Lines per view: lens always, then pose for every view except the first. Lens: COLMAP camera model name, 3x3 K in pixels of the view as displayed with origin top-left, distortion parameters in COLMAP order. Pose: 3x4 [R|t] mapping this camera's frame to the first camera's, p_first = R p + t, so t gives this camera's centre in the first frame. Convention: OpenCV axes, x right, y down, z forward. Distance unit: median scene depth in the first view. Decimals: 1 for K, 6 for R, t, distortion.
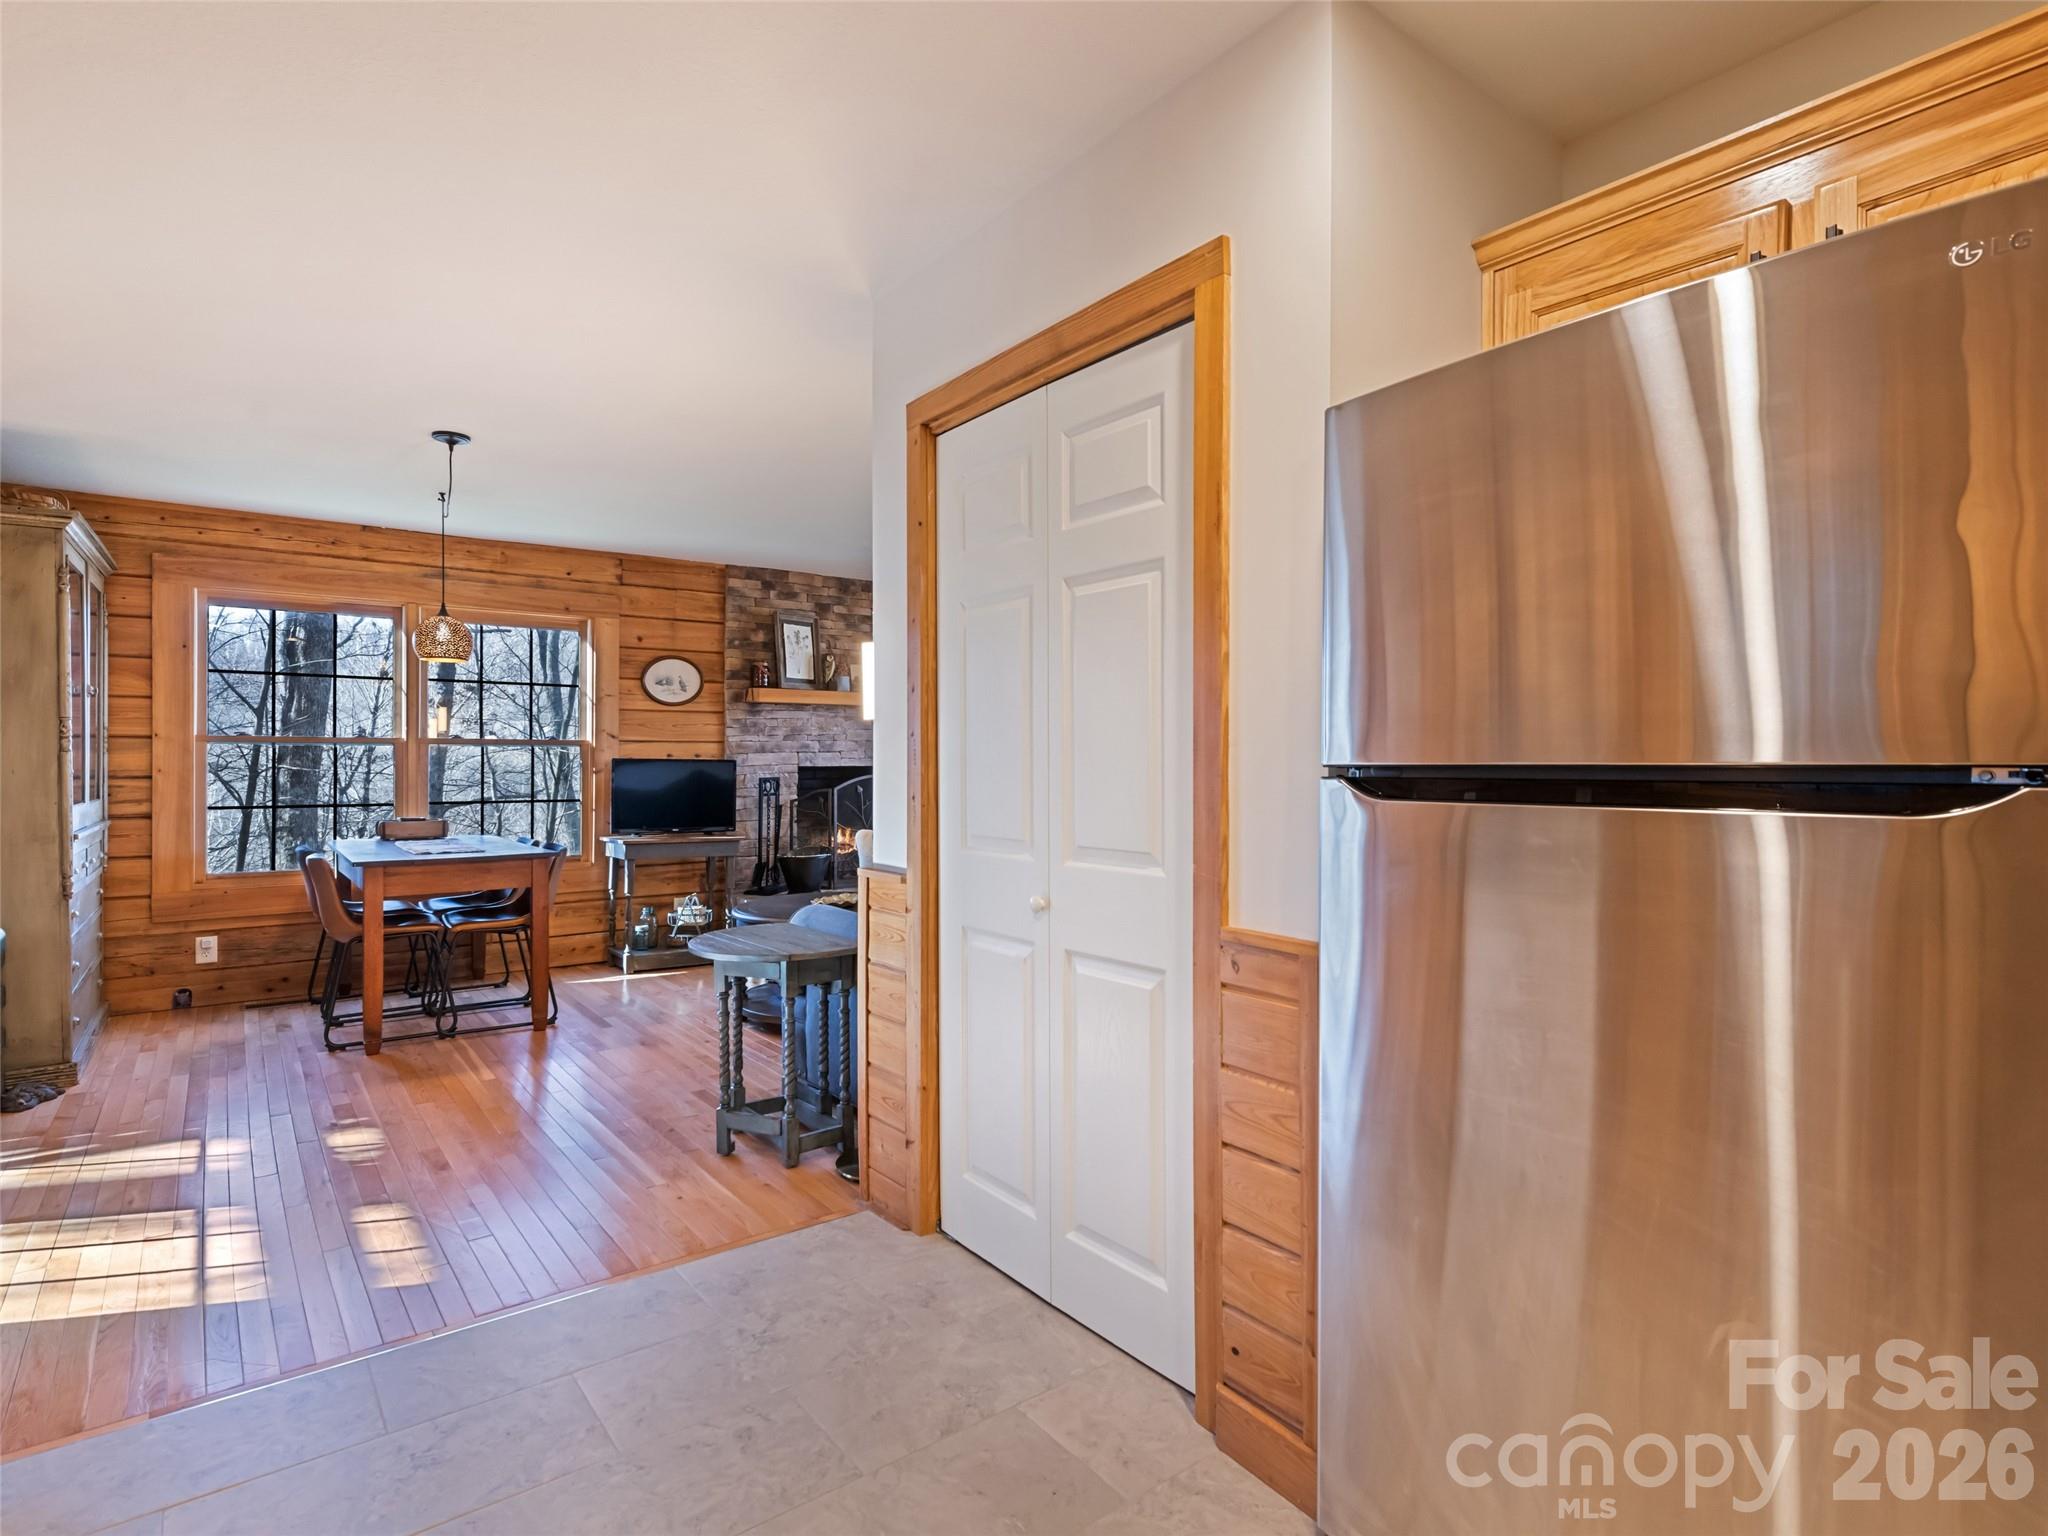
lens RADIAL K [[1052.6, 0, 1027.4], [0, 1052.6, 763.0], [0, 0, 1]] dist [0.003874, -0.000045]
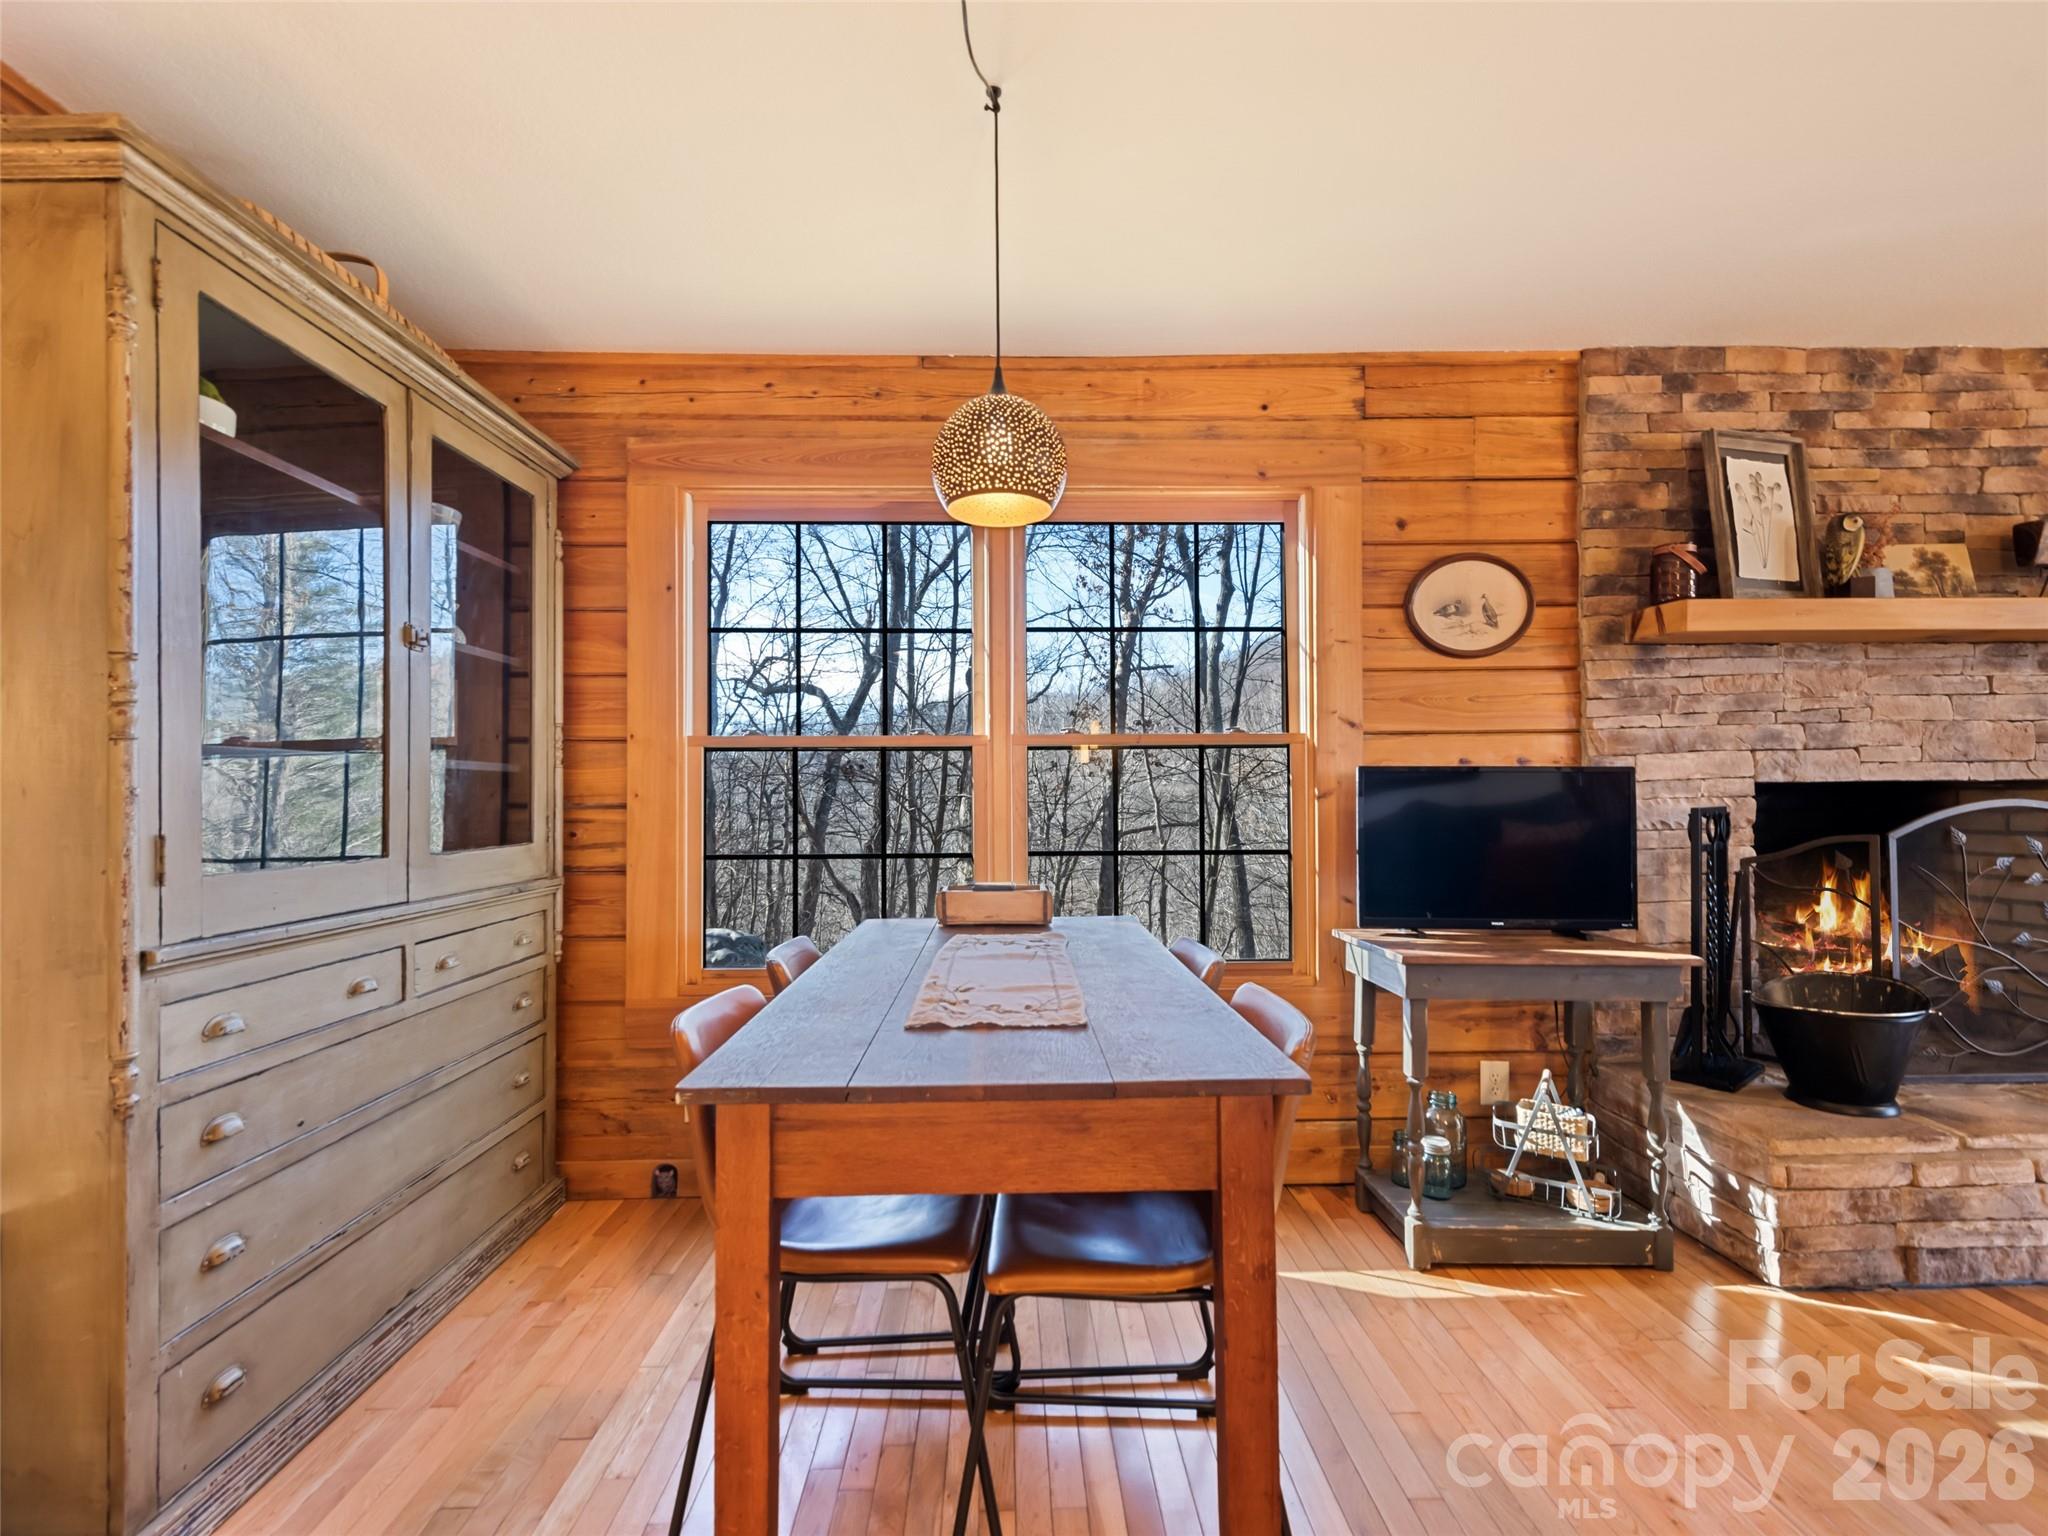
lens RADIAL K [[906.0, 0, 1023.2], [0, 906.0, 777.7], [0, 0, 1]] dist [0.019131, -0.006233]
pose [[0.810875, -0.018170, -0.584937, -0.256507], [0.007794, 0.999765, -0.020252, 0.007057], [0.585167, 0.011863, 0.810826, 0.536359]]
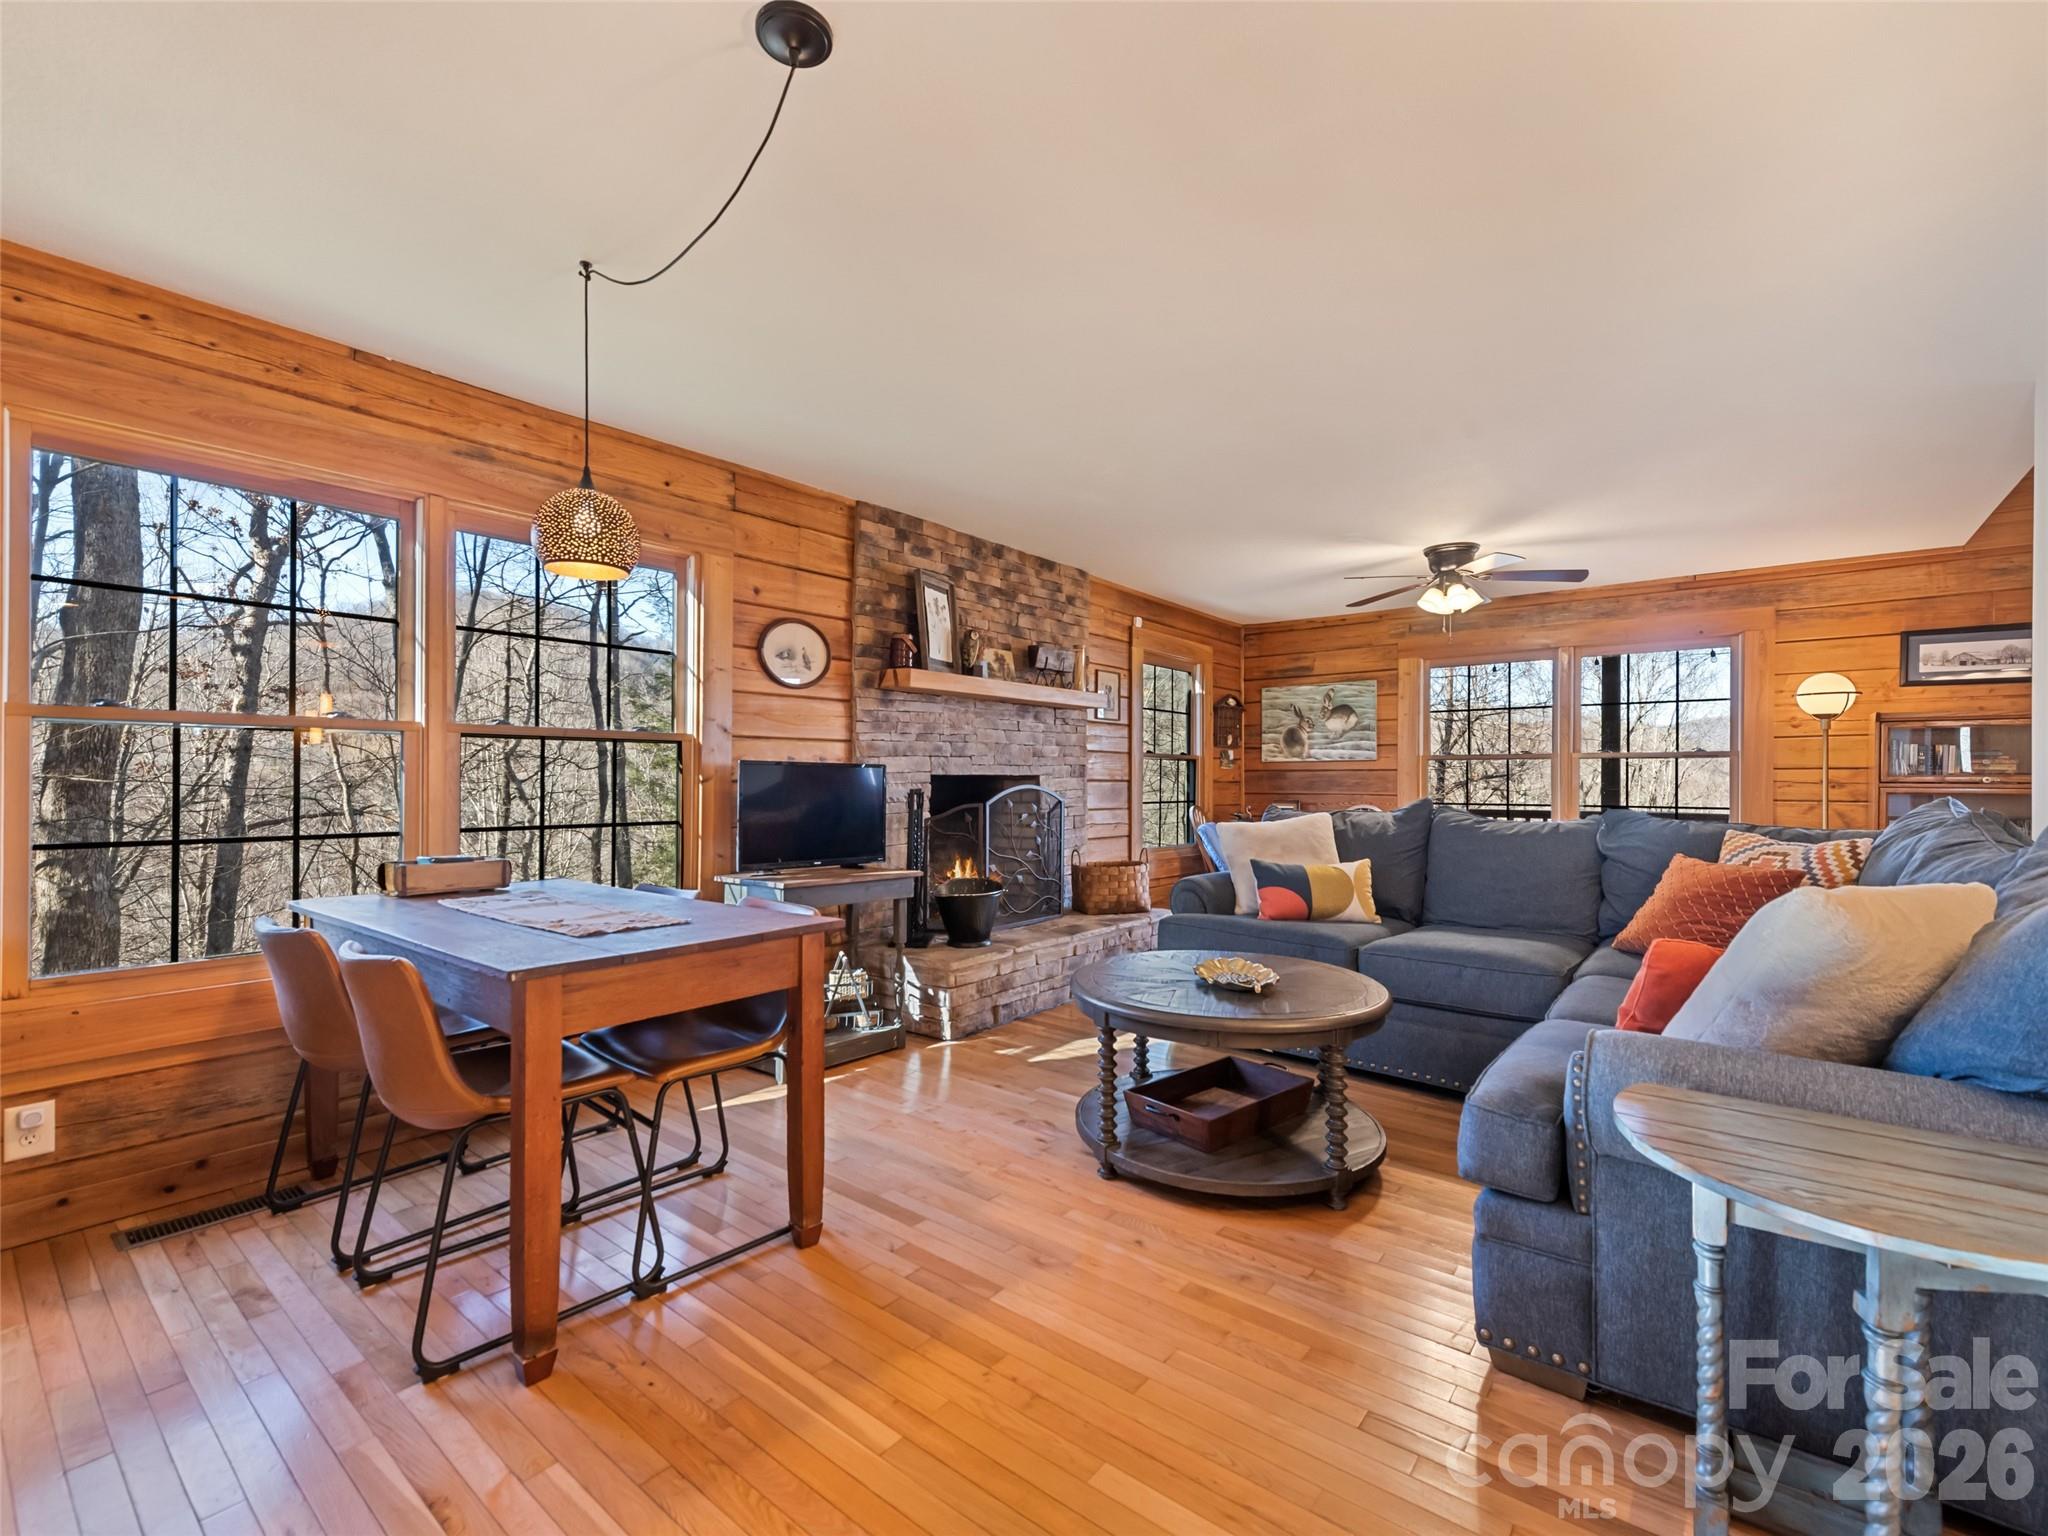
lens RADIAL K [[906.0, 0, 1023.2], [0, 906.0, 777.7], [0, 0, 1]] dist [0.019131, -0.006233]
pose [[0.971032, 0.002738, 0.238934, -0.328773], [-0.002449, 0.999996, -0.001504, 0.006643], [-0.238937, 0.000876, 0.971035, 0.358308]]
